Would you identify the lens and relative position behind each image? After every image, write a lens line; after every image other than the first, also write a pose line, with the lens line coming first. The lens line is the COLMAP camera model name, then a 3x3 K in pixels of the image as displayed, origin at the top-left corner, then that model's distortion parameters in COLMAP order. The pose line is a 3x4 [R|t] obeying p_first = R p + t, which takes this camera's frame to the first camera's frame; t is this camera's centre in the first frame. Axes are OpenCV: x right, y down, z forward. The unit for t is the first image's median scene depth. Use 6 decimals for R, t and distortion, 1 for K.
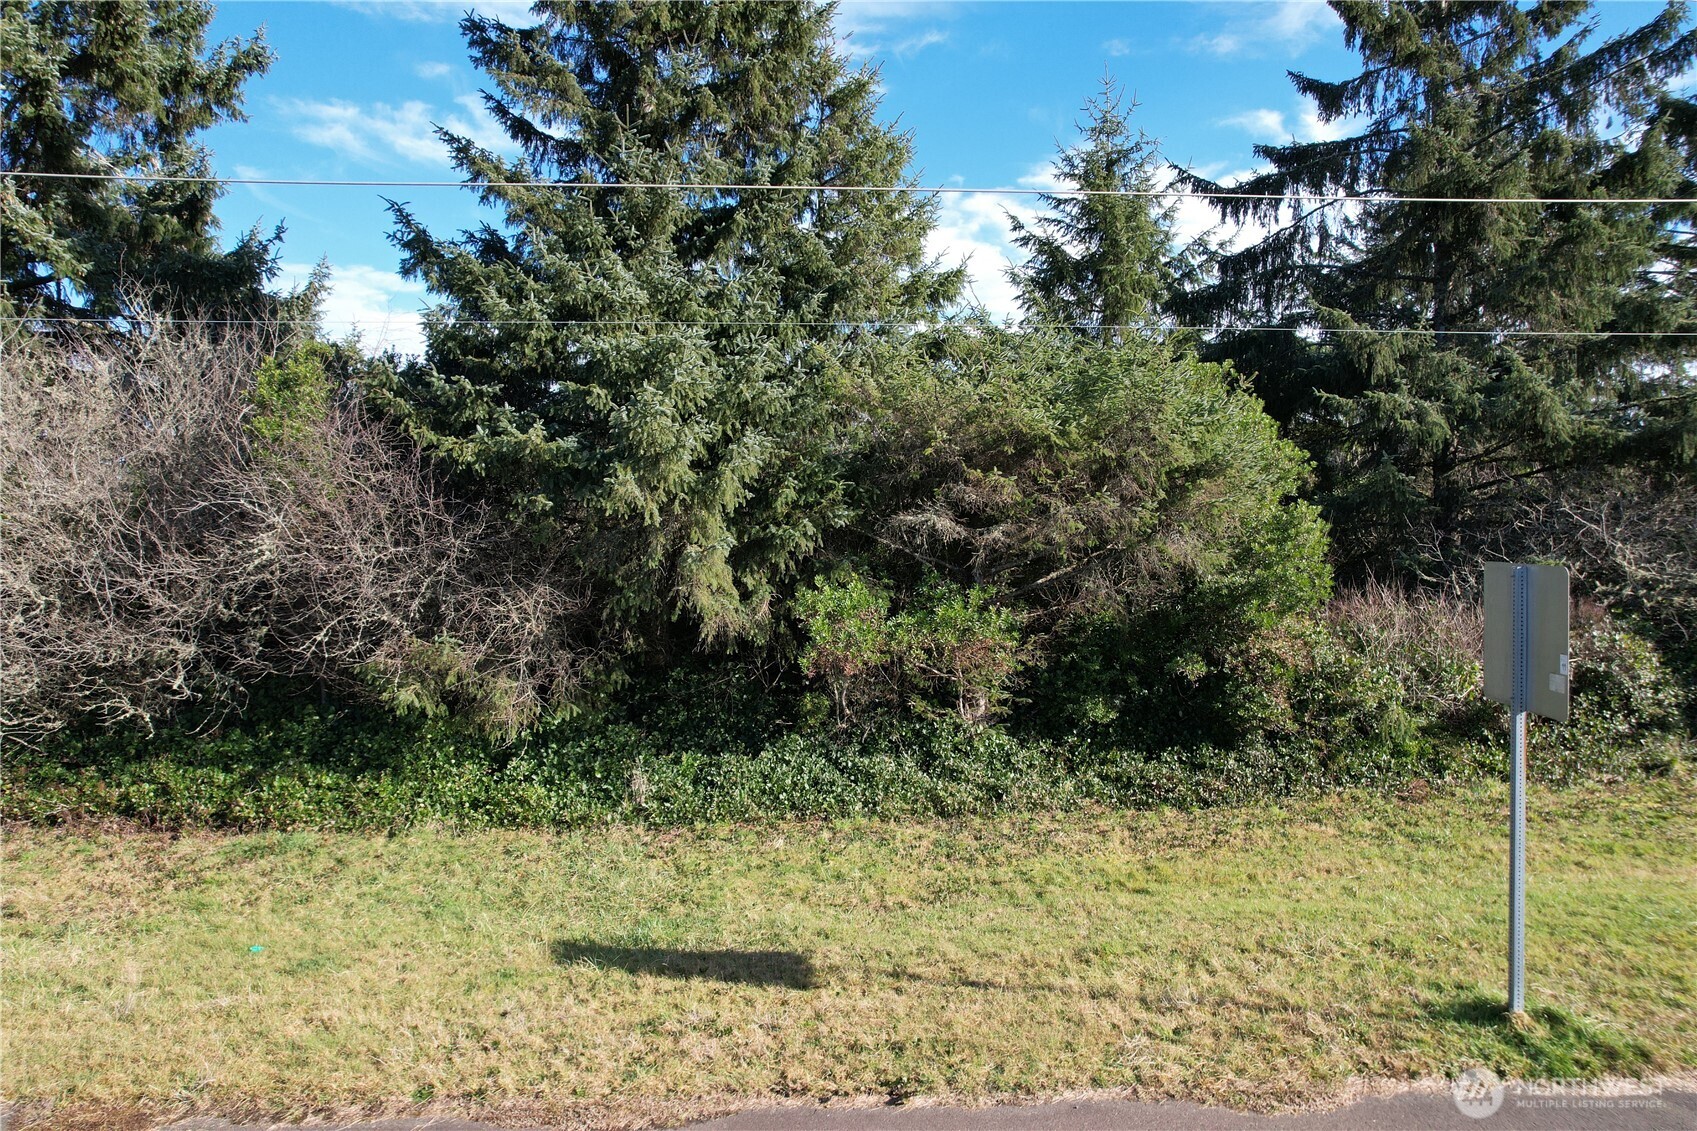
lens RADIAL K [[1096.5, 0, 848.5], [0, 1096.5, 565.5], [0, 0, 1]] dist [-0.110057, 0.106722]
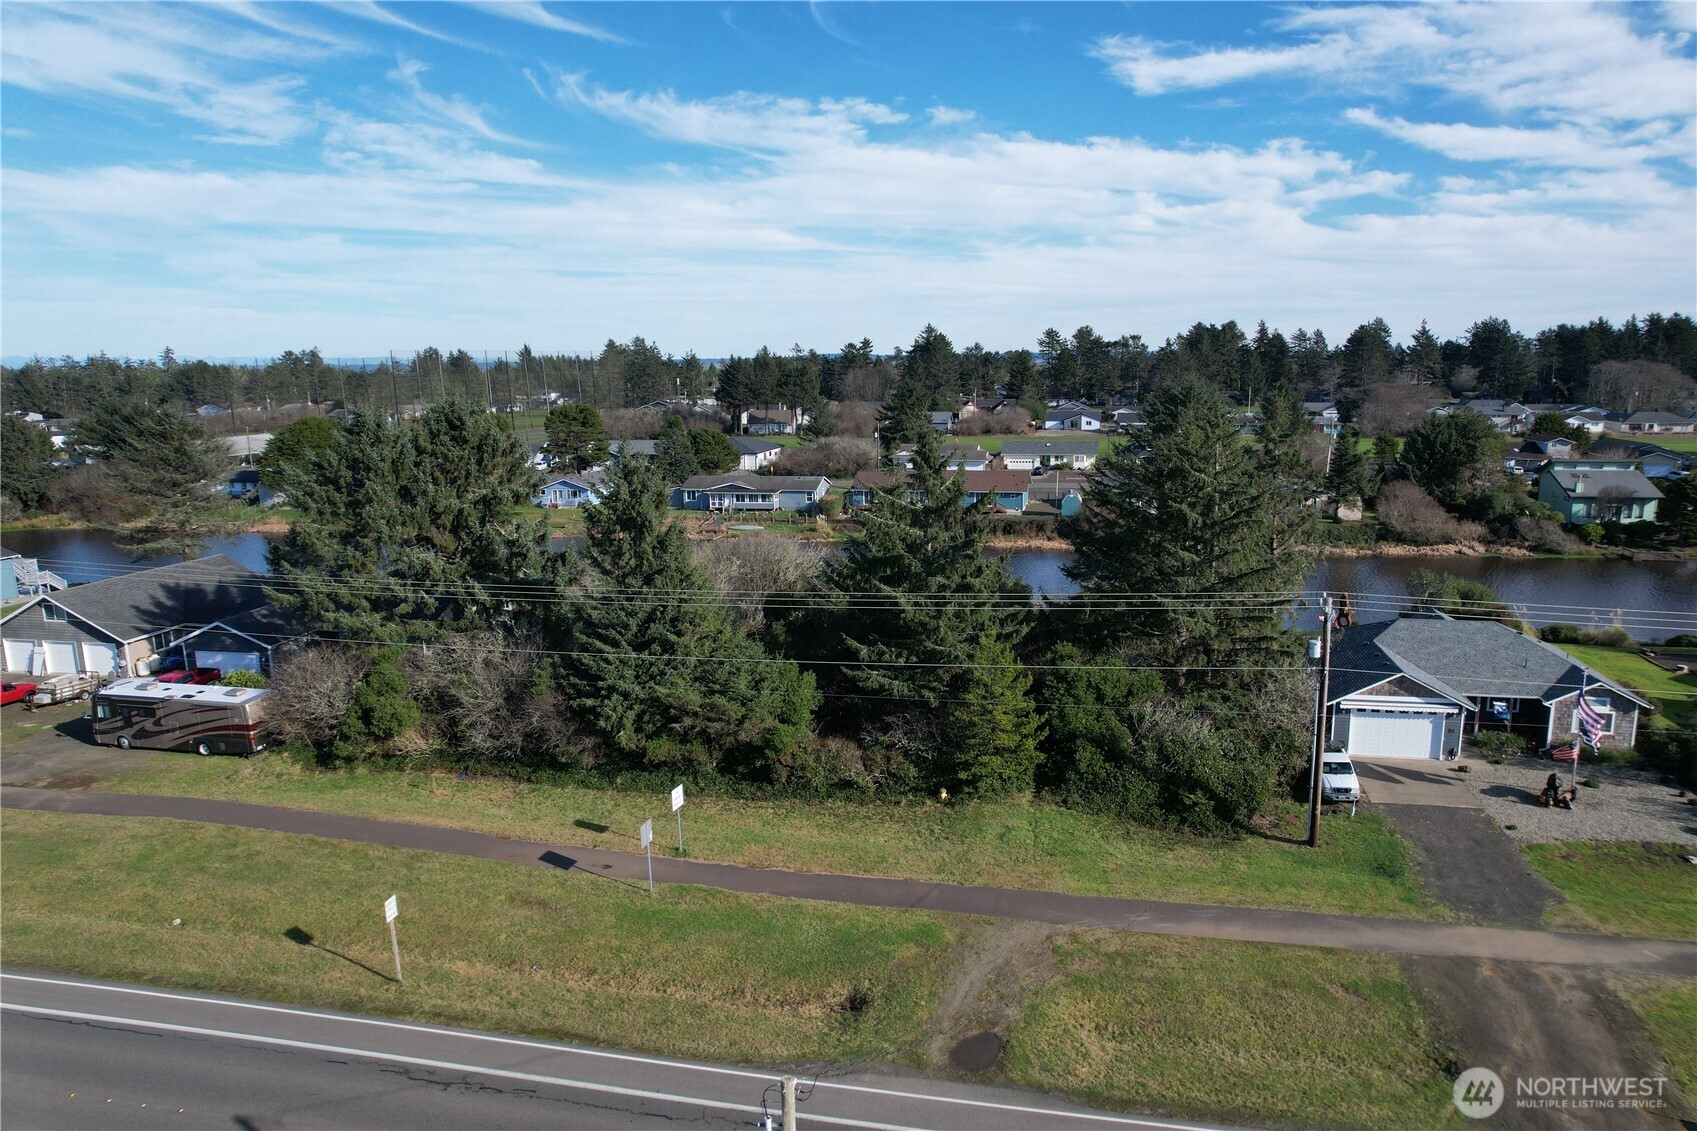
lens RADIAL K [[1096.5, 0, 848.5], [0, 1096.5, 565.5], [0, 0, 1]] dist [-0.110057, 0.106722]
pose [[0.952978, 0.046622, -0.299433, 1.859814], [0.001998, 0.987107, 0.160052, -1.277770], [0.303034, -0.153125, 0.940597, -2.521308]]
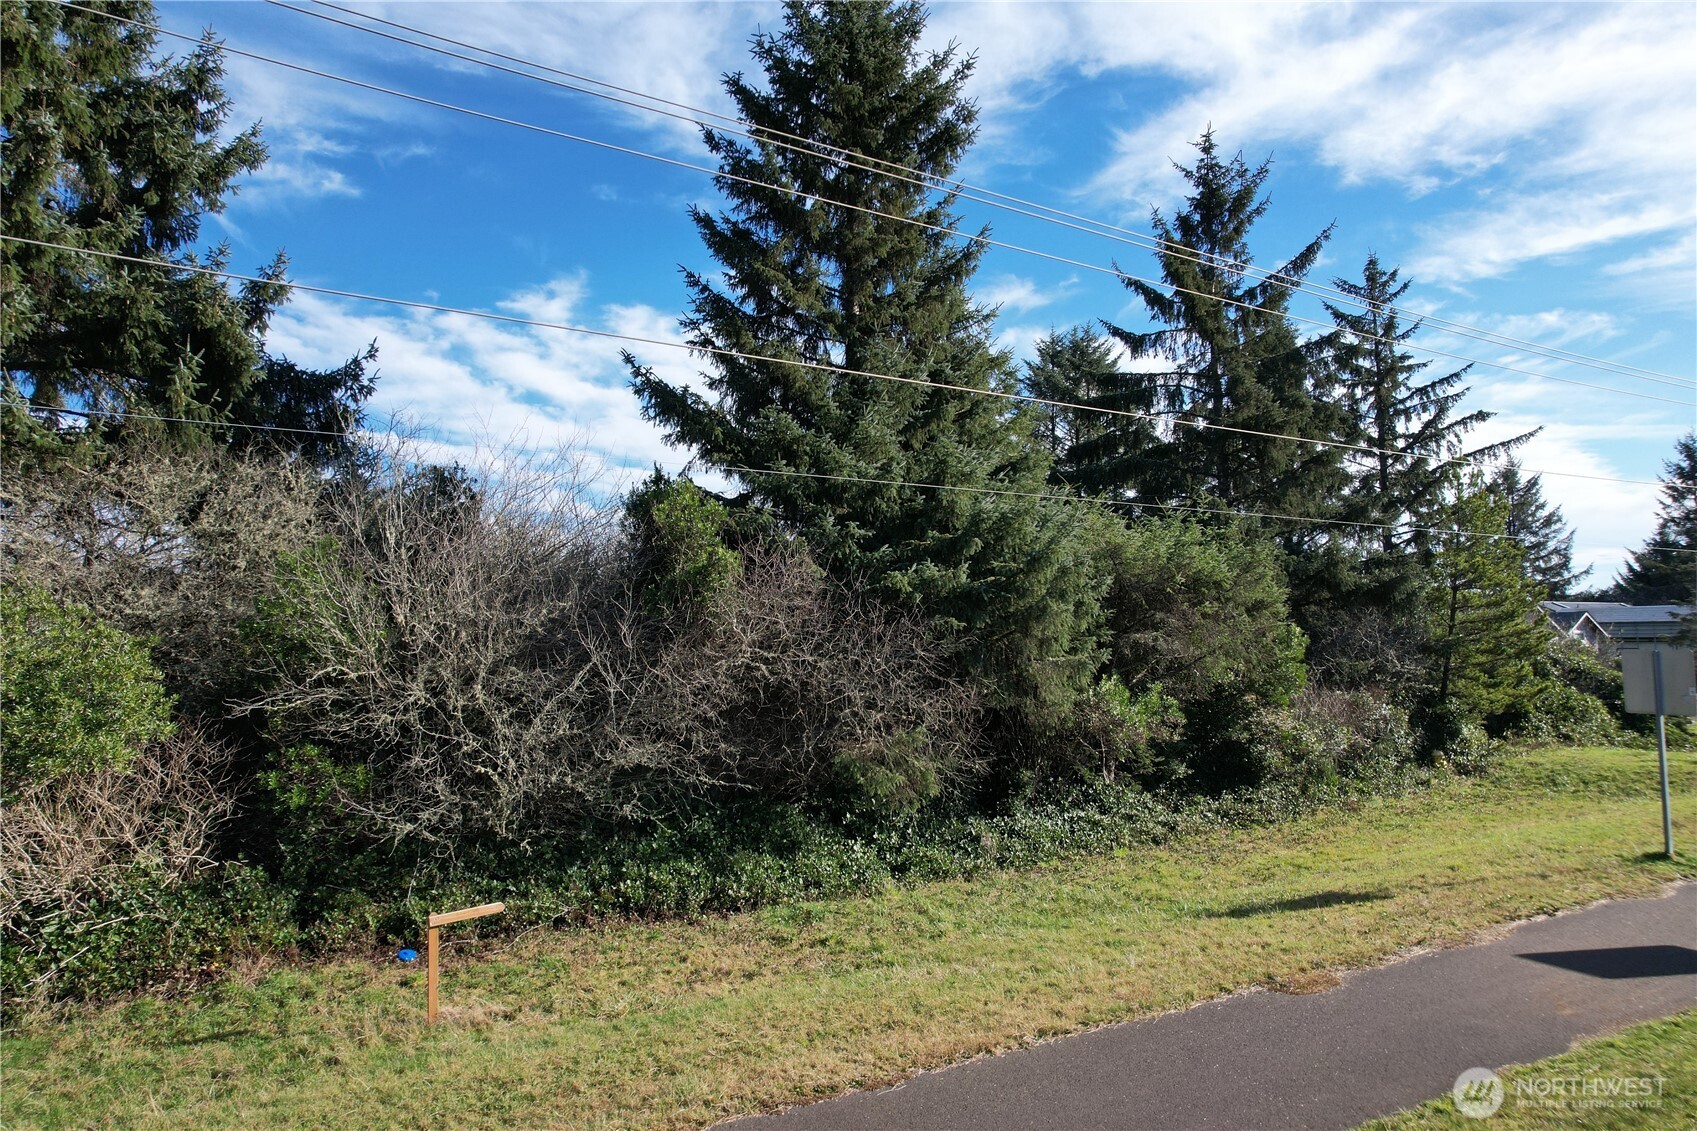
lens RADIAL K [[1088.6, 0, 848.5], [0, 1088.6, 565.5], [0, 0, 1]] dist [0.003645, 0.001596]
pose [[0.884669, 0.022659, 0.465669, -0.969972], [0.031453, 0.993642, -0.108104, 0.008424], [-0.465158, 0.110283, 0.878331, -0.126894]]
